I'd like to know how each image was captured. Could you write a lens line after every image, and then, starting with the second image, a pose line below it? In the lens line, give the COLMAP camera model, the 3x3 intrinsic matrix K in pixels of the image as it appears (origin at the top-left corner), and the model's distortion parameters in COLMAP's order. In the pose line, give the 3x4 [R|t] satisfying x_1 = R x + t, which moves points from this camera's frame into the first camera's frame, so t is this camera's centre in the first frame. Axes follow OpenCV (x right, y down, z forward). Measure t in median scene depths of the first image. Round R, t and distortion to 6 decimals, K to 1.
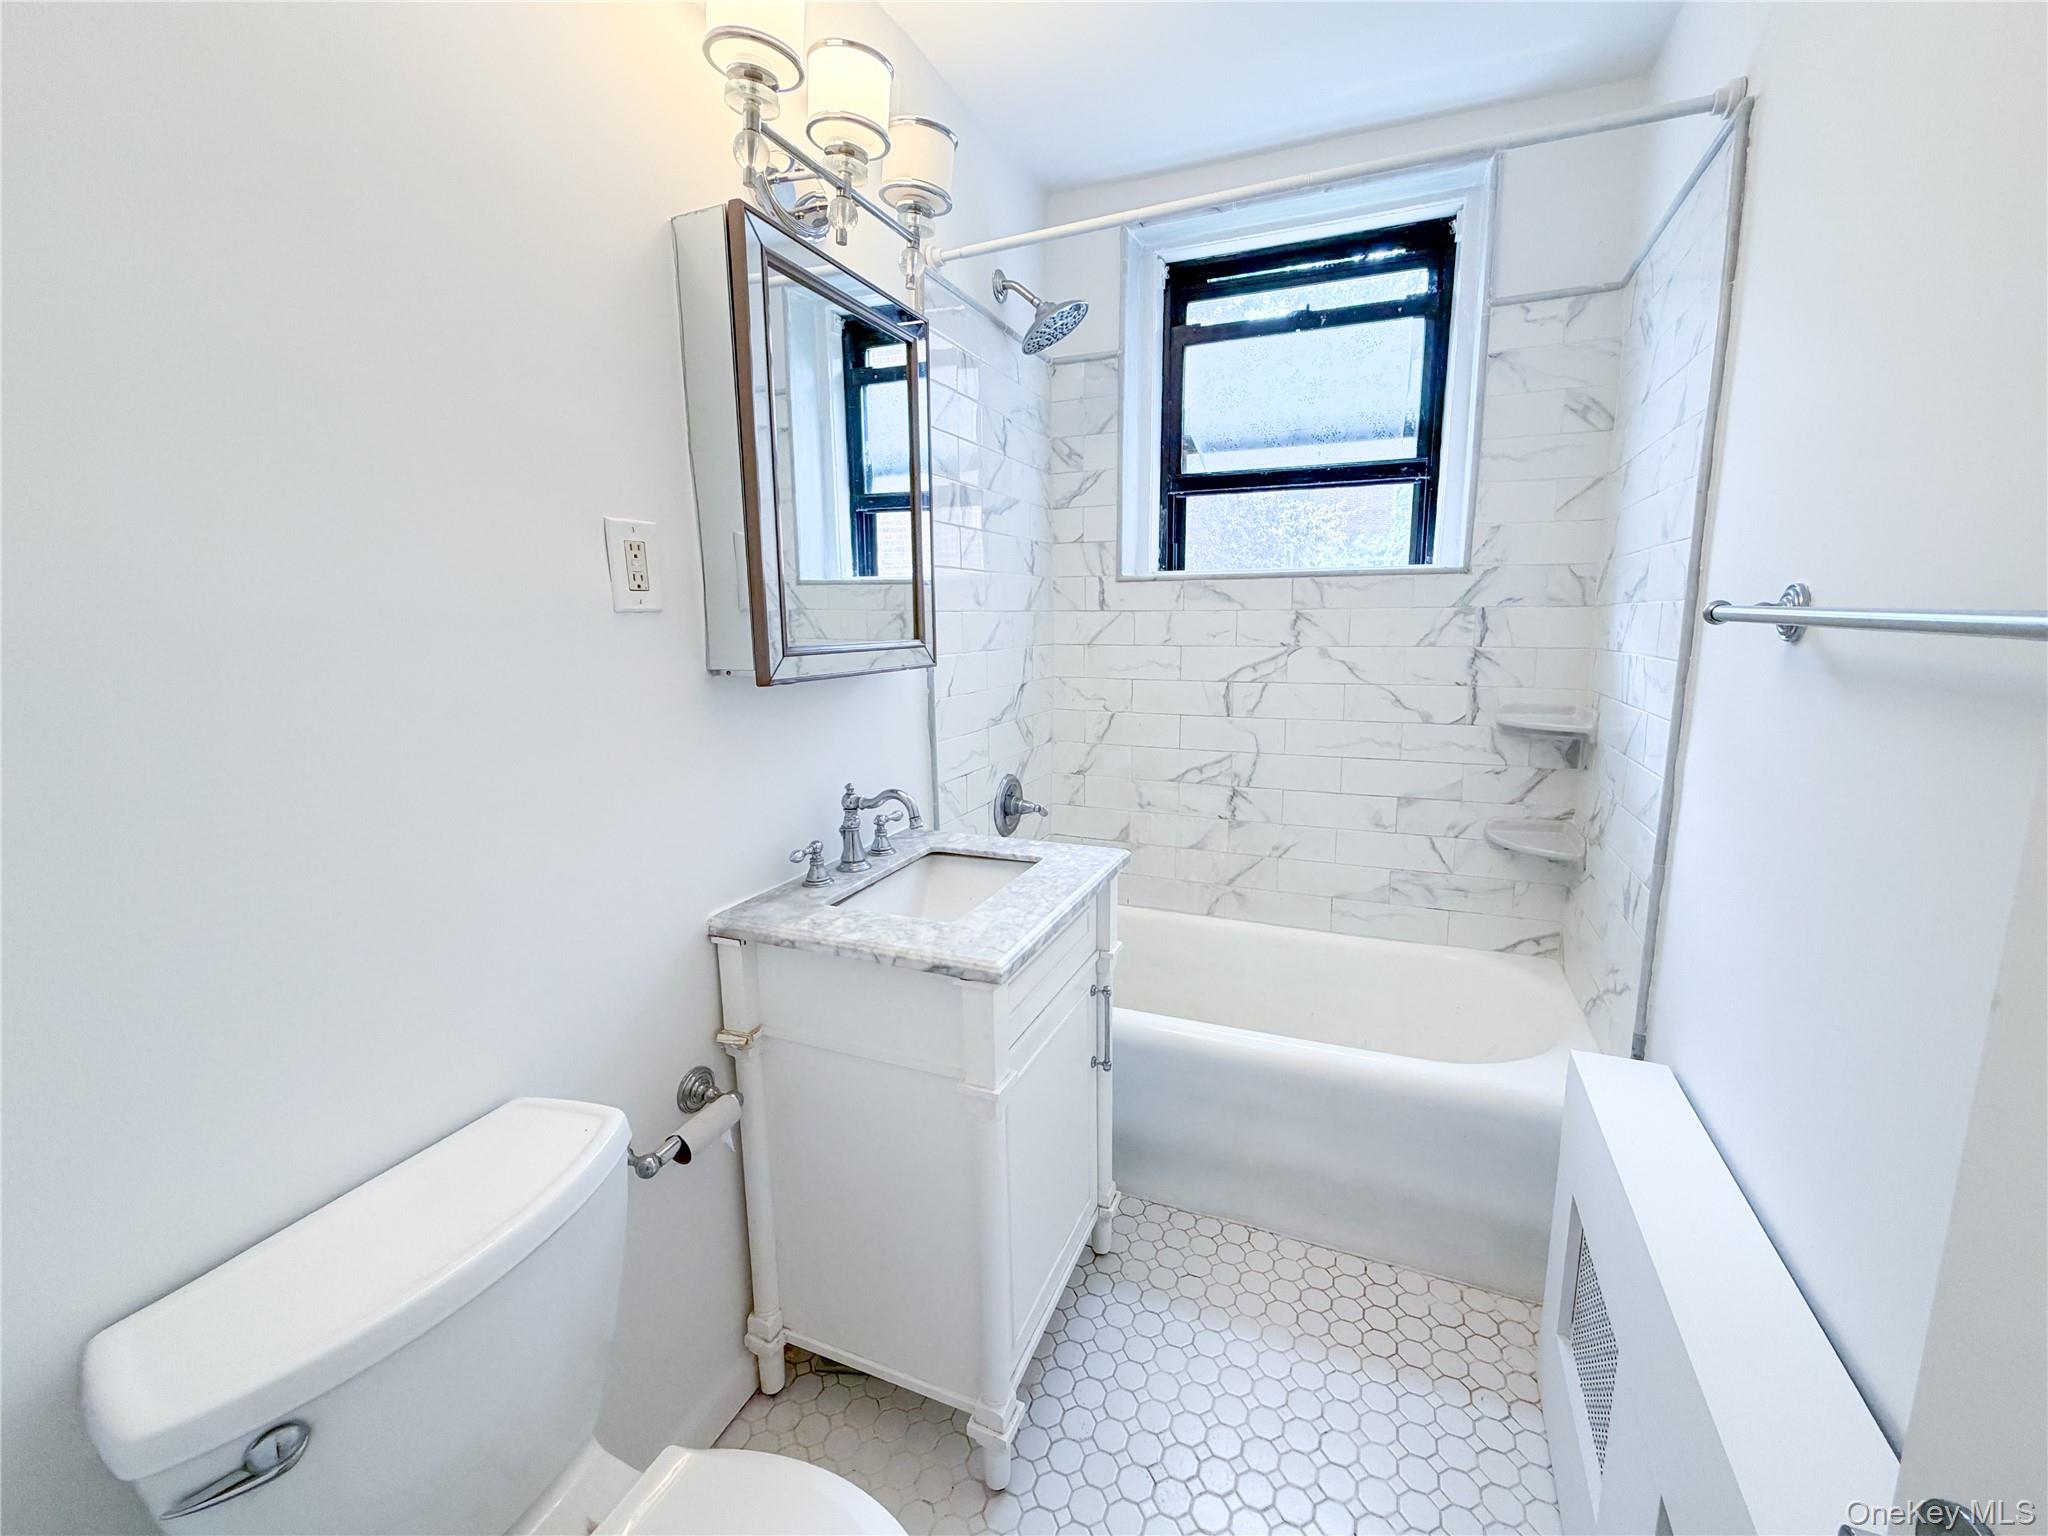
lens RADIAL K [[829.5, 0, 1030.0], [0, 829.5, 763.0], [0, 0, 1]] dist [0.000221, 0.000366]
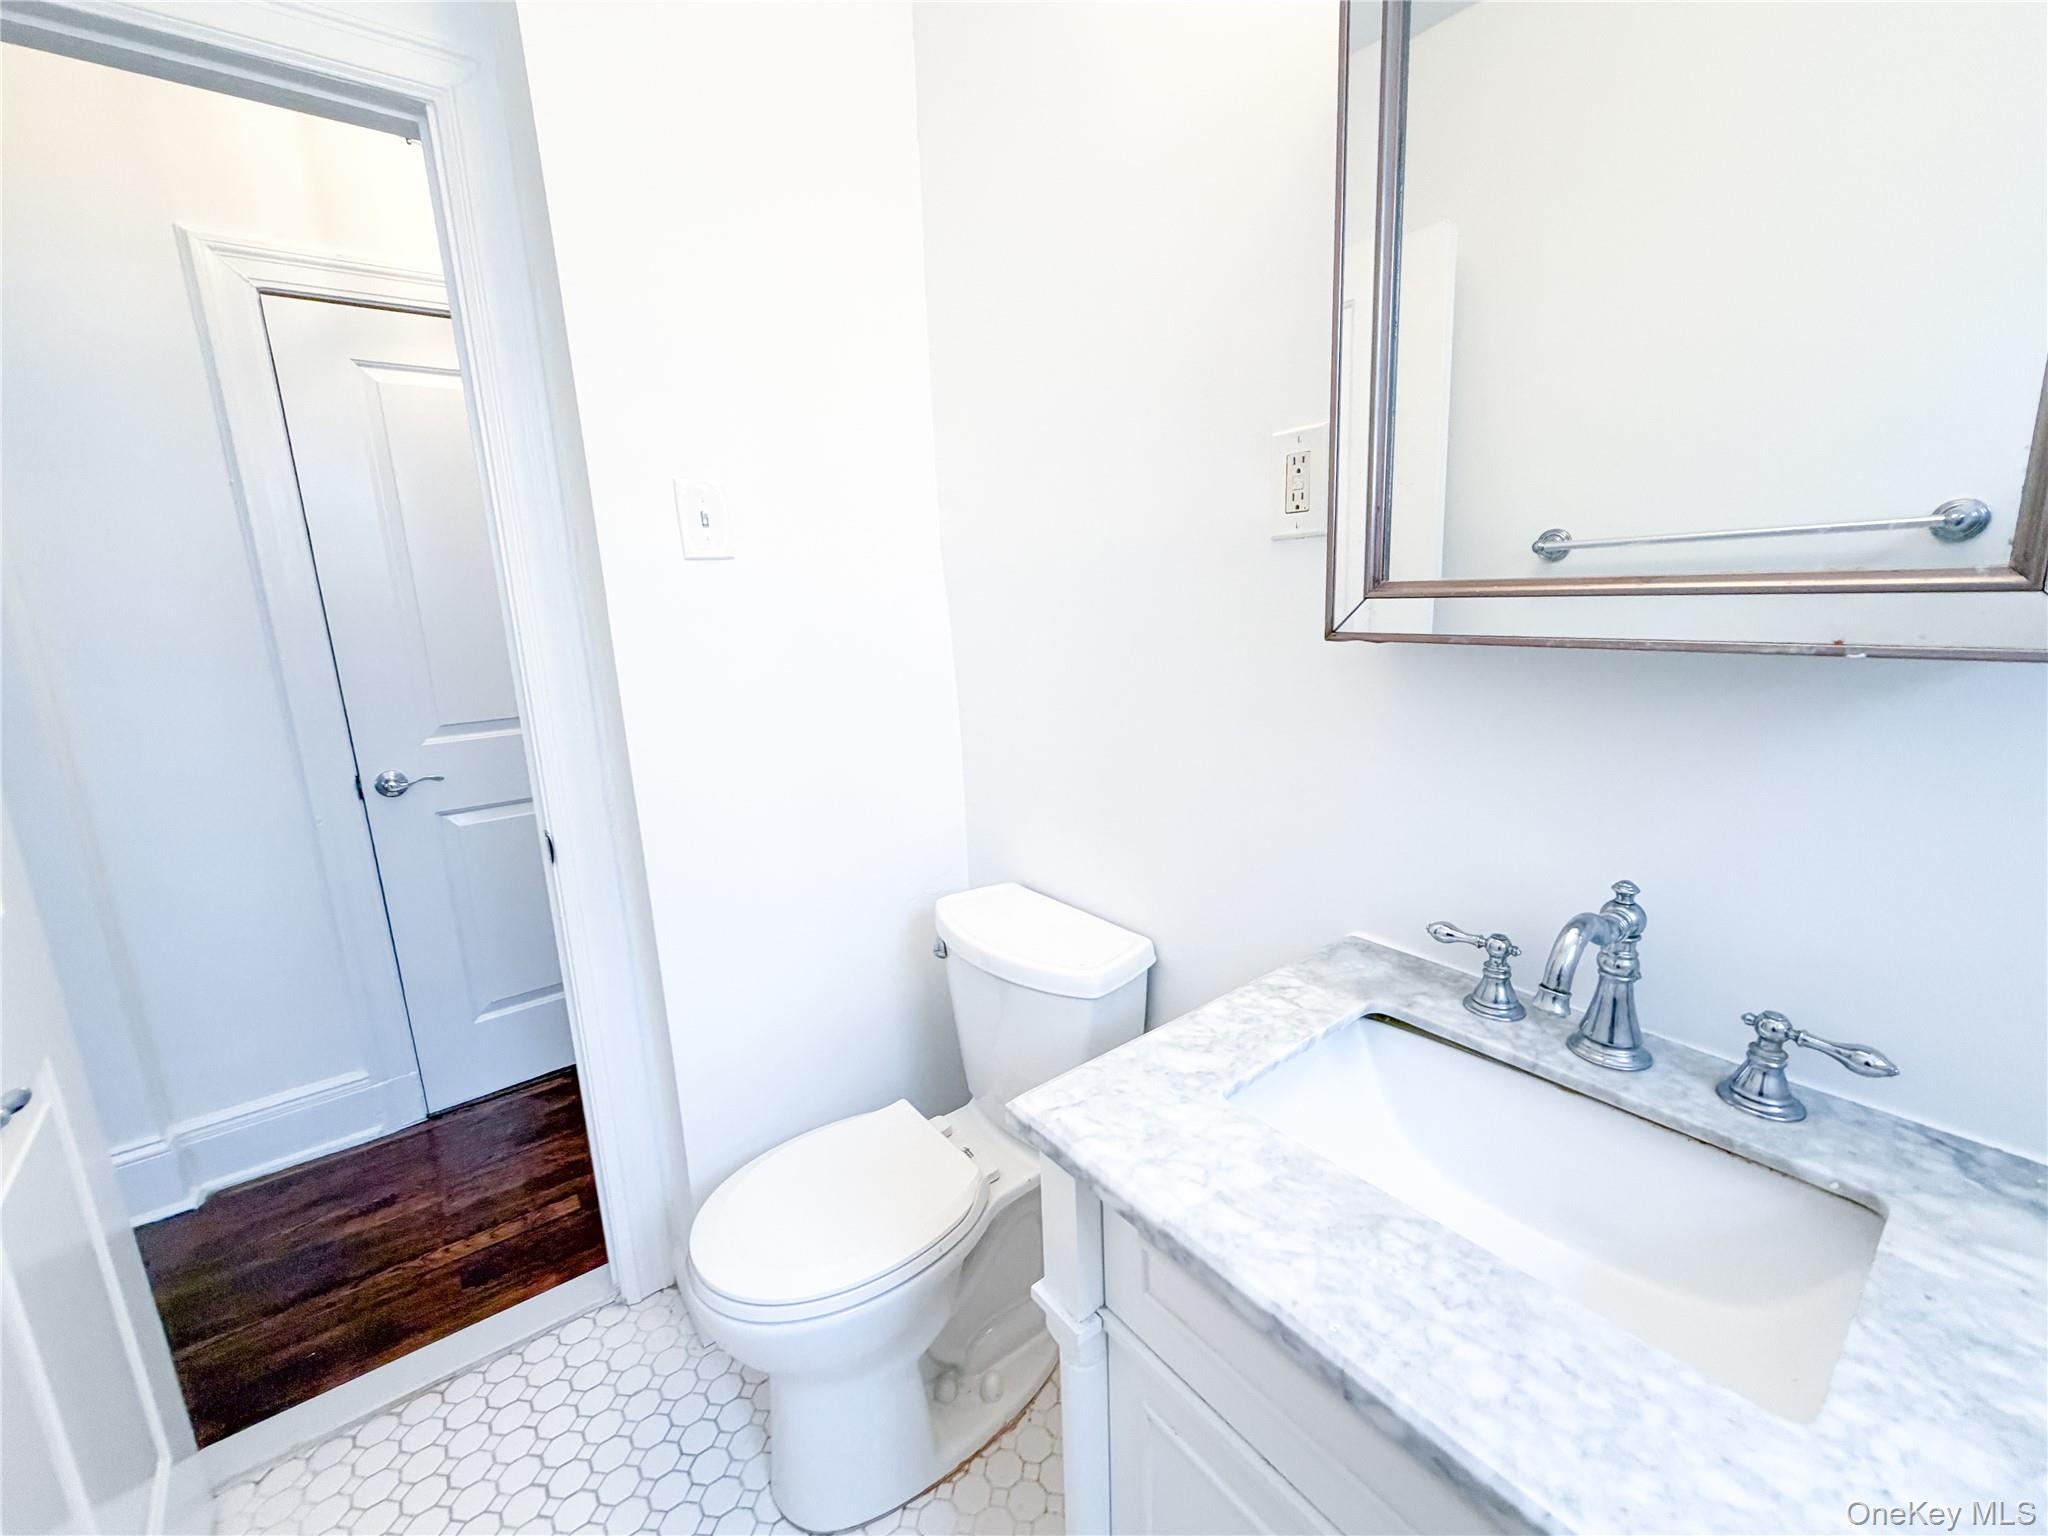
lens RADIAL K [[829.5, 0, 1028.8], [0, 829.5, 759.1], [0, 0, 1]] dist [0.000221, 0.000366]
pose [[-0.493358, 0.208472, -0.844474, 0.376678], [-0.104891, 0.949511, 0.295681, -0.164709], [0.863479, 0.234454, -0.446582, 1.041874]]
